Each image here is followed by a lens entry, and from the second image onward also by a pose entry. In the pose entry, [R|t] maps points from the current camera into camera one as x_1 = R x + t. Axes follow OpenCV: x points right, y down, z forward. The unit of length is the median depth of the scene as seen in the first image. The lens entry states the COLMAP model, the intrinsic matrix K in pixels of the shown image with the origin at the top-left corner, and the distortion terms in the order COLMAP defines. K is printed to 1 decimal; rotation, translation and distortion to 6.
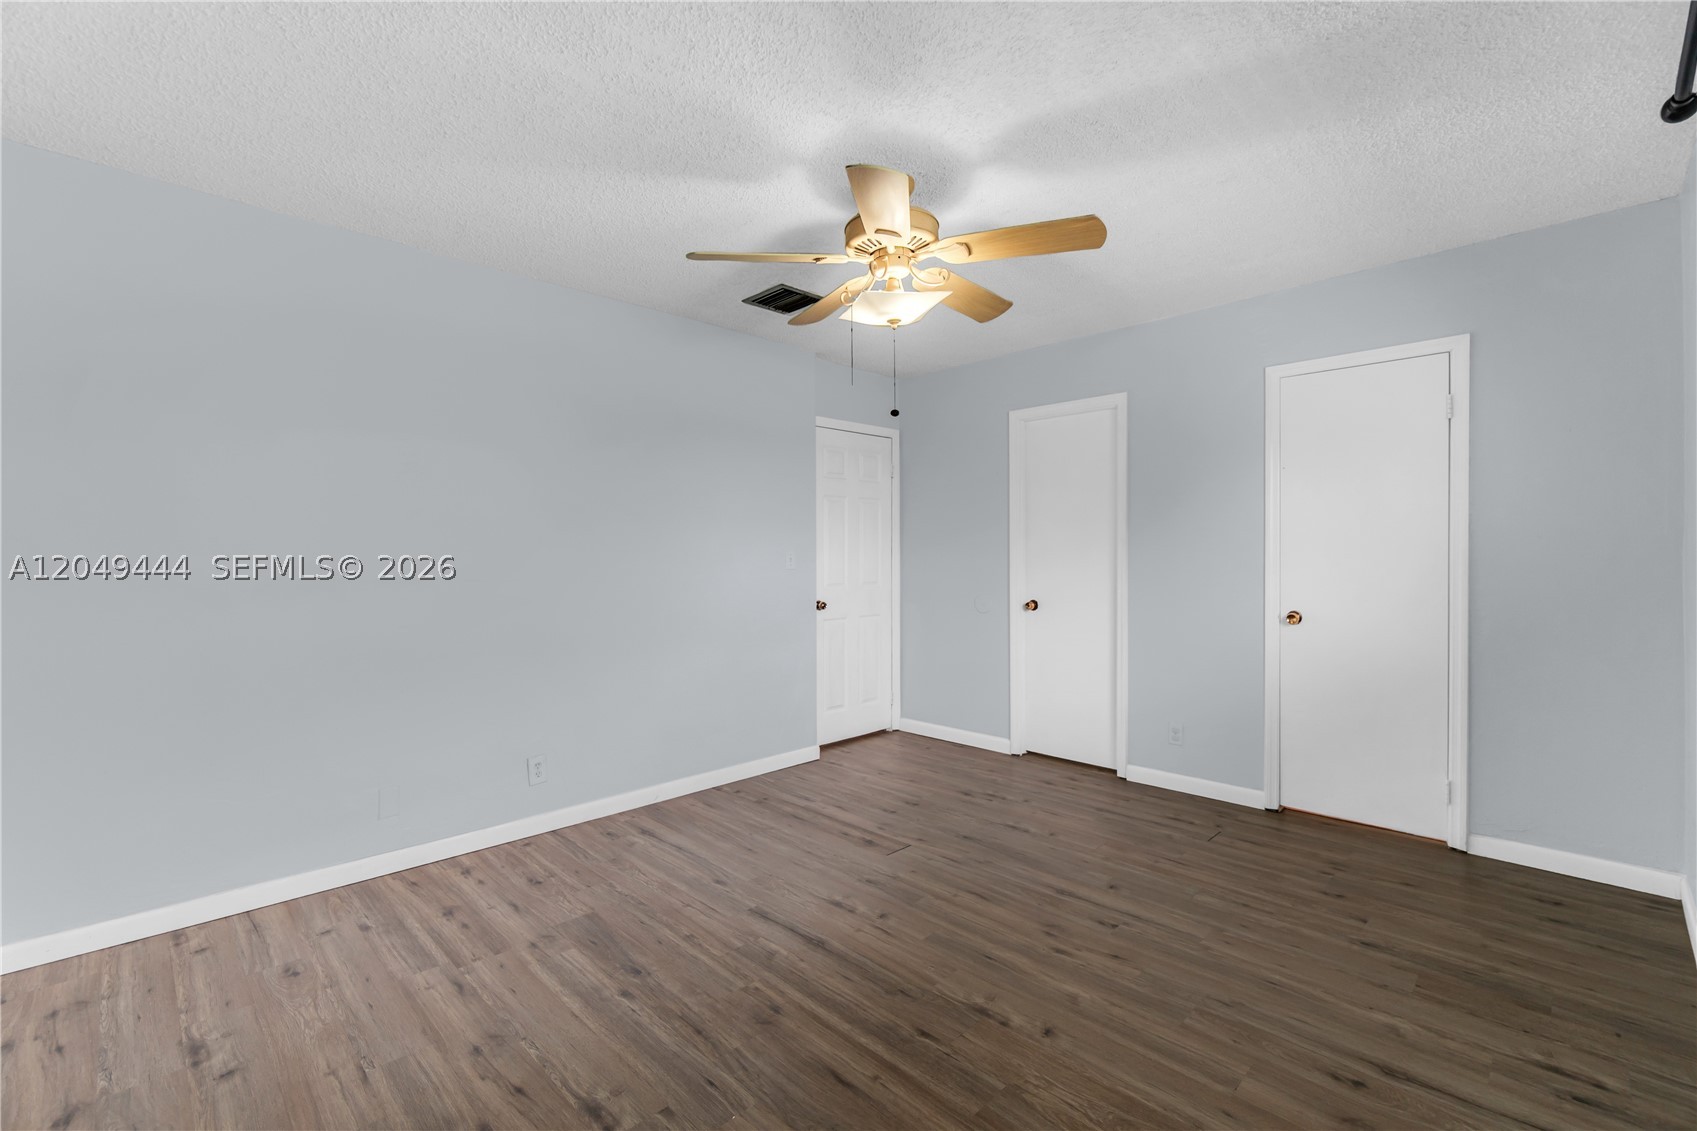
lens RADIAL K [[739.3, 0, 848.2], [0, 739.3, 563.0], [0, 0, 1]] dist [-0.003862, 0.002054]
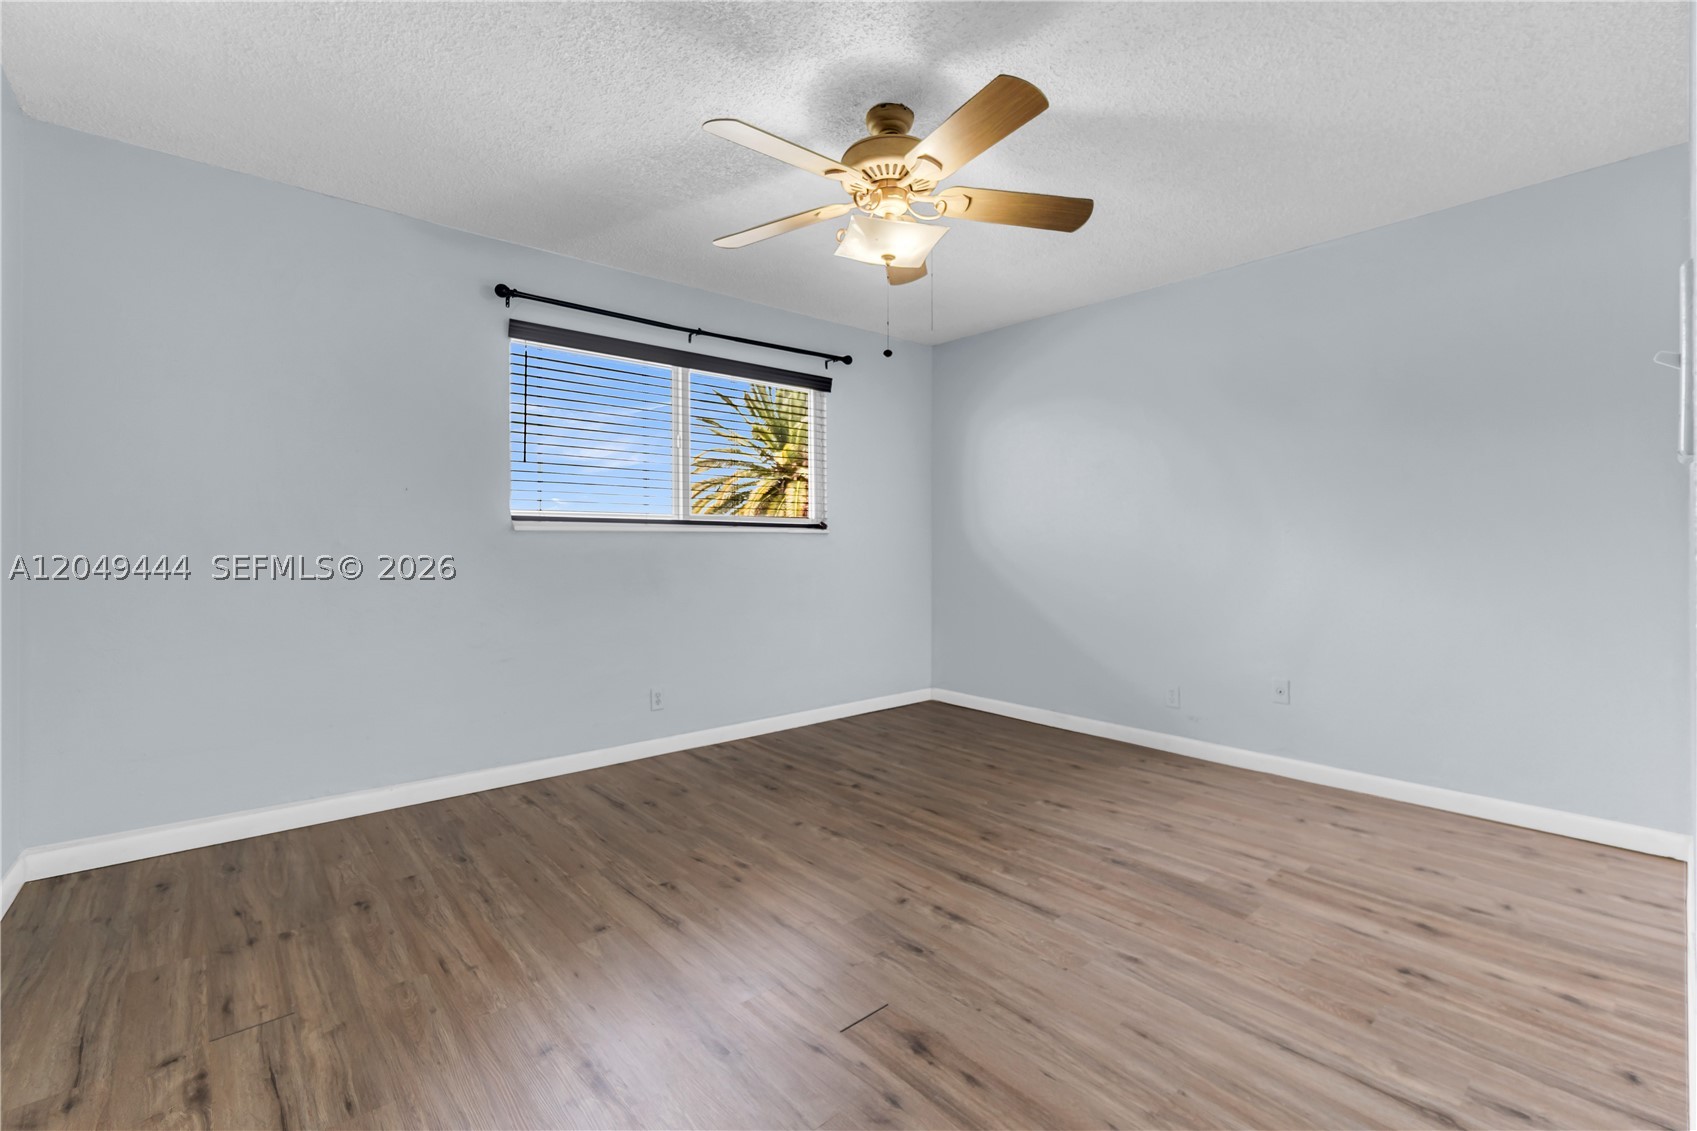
lens RADIAL K [[739.3, 0, 848.3], [0, 739.3, 559.9], [0, 0, 1]] dist [-0.003862, 0.002054]
pose [[-0.998343, 0.000786, 0.057531, 0.063088], [0.002607, 0.999498, 0.031580, 0.034641], [-0.057478, 0.031678, -0.997844, 1.986164]]
